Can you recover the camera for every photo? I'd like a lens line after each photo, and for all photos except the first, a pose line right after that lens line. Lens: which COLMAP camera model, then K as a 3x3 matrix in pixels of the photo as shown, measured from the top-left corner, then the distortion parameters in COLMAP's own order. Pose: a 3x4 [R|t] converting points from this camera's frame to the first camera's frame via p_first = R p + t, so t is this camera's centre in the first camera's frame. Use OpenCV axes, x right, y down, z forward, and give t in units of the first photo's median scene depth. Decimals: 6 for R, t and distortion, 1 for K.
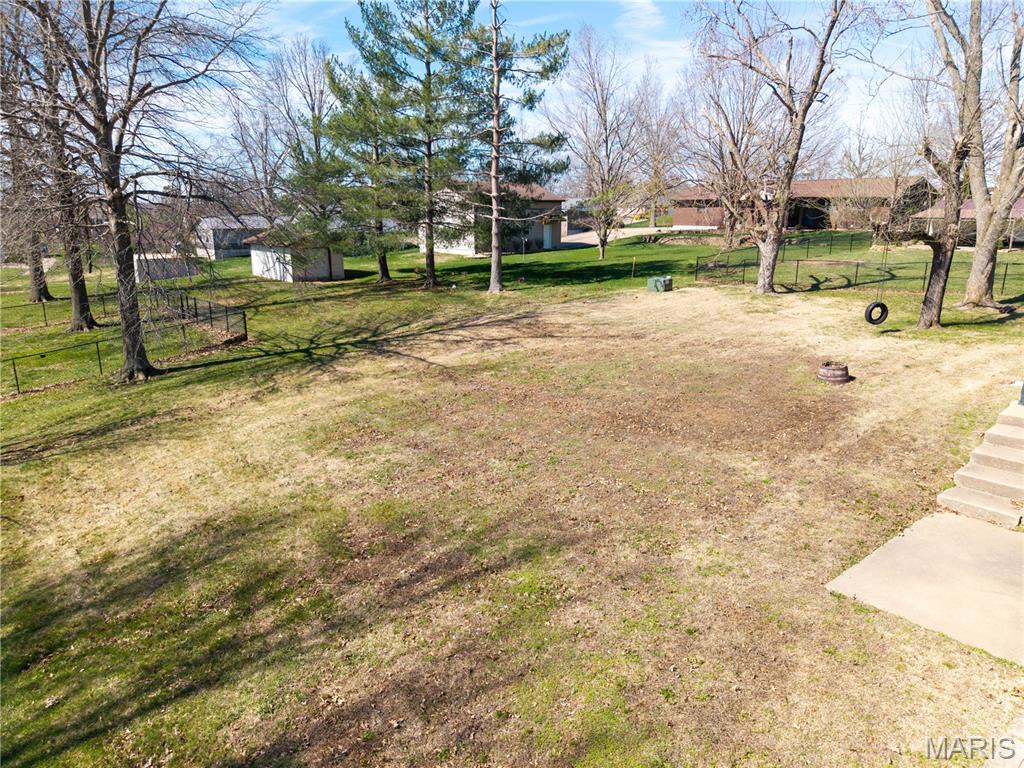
lens RADIAL K [[680.9, 0, 502.2], [0, 680.9, 383.9], [0, 0, 1]] dist [-0.007404, -0.007528]
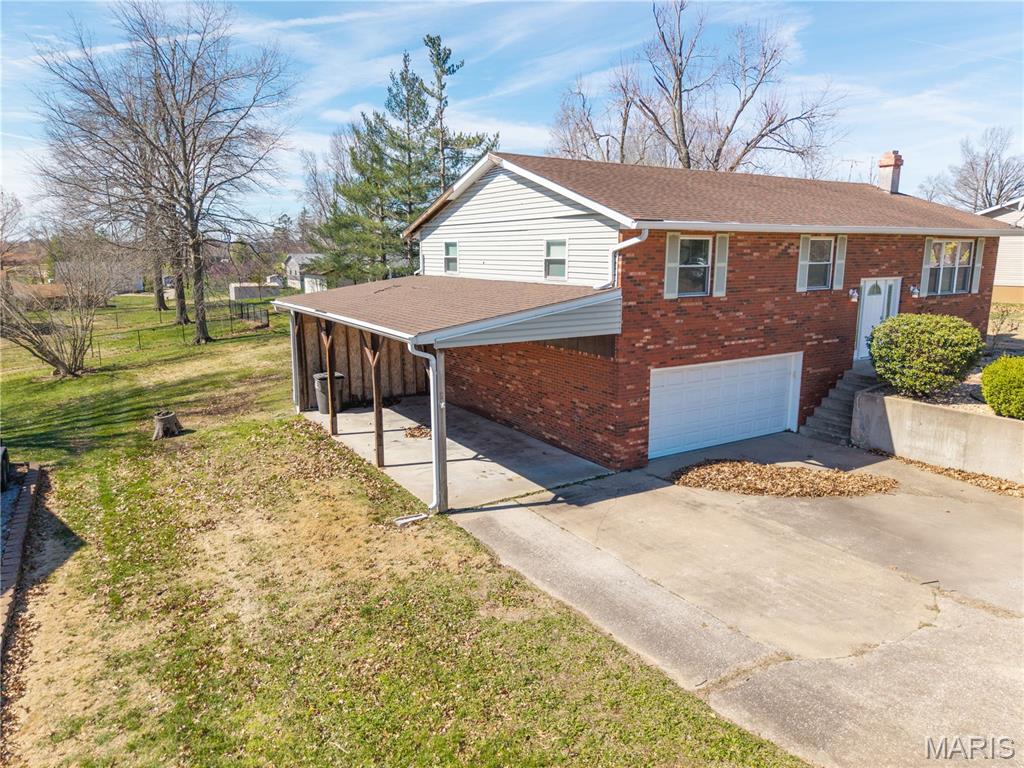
lens RADIAL K [[680.9, 0, 520.9], [0, 680.9, 384.6], [0, 0, 1]] dist [-0.007404, -0.007528]
pose [[0.992466, 0.029941, -0.118807, 0.553845], [-0.036371, 0.997967, -0.052327, 0.177381], [0.116999, 0.056254, 0.991538, -0.722541]]
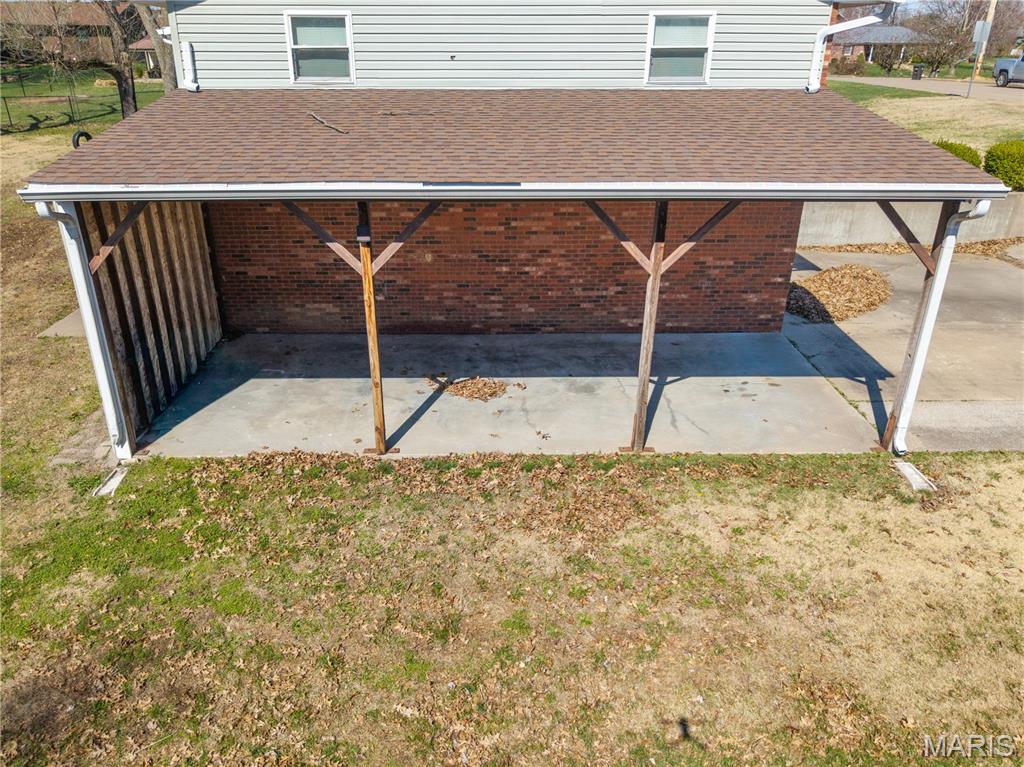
lens RADIAL K [[768.7, 0, 509.7], [0, 768.7, 391.3], [0, 0, 1]] dist [0.016460, -0.009230]
pose [[0.614889, -0.315507, 0.722749, -0.030750], [0.186088, 0.948649, 0.255805, 0.070166], [-0.766344, -0.022797, 0.642026, -0.259700]]
